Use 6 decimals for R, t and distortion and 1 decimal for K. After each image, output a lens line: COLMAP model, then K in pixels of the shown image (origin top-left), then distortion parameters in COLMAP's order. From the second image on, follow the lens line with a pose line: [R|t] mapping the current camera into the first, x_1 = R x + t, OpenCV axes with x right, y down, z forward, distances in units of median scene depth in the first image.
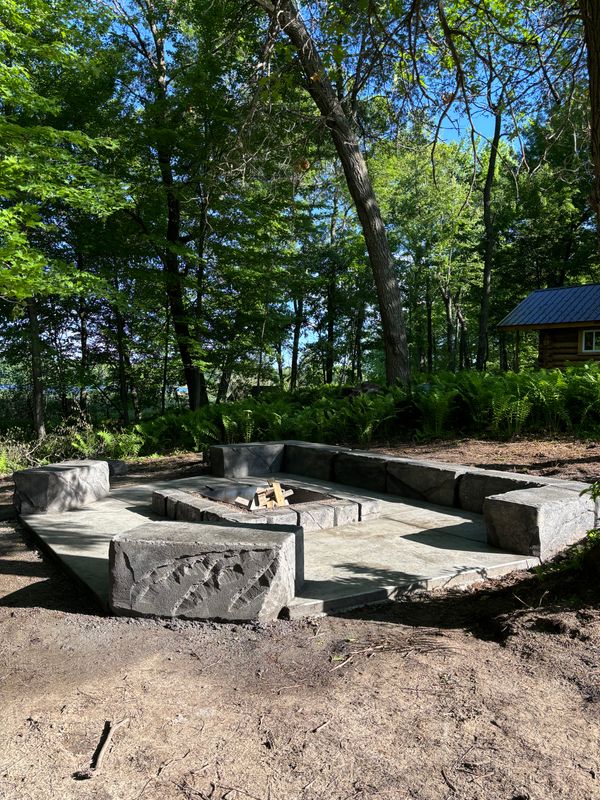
lens RADIAL K [[590.3, 0, 295.5], [0, 590.3, 396.5], [0, 0, 1]] dist [0.089067, -0.118325]
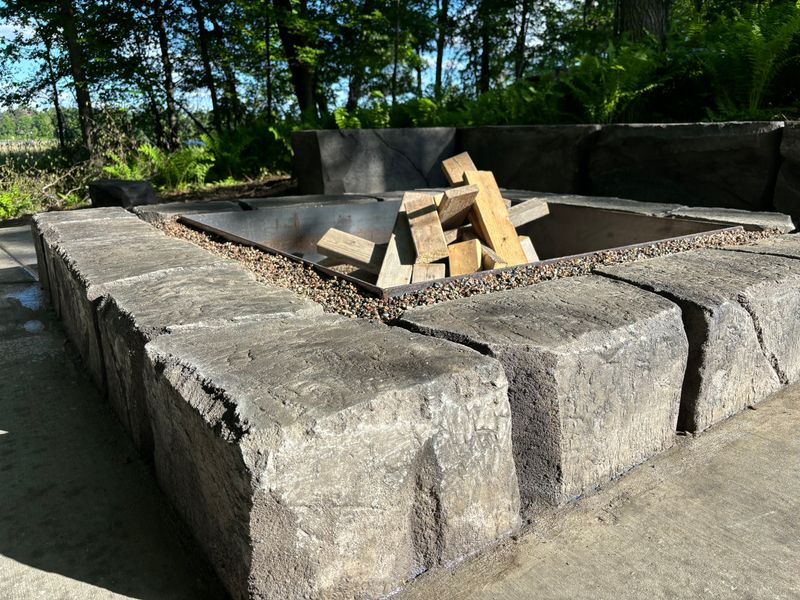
lens RADIAL K [[590.3, 0, 402.1], [0, 590.3, 290.7], [0, 0, 1]] dist [0.089067, -0.118325]
pose [[0.998479, -0.010201, -0.054183, -0.053069], [0.022620, 0.972012, 0.233838, 0.136903], [0.050281, -0.234708, 0.970765, 0.751176]]
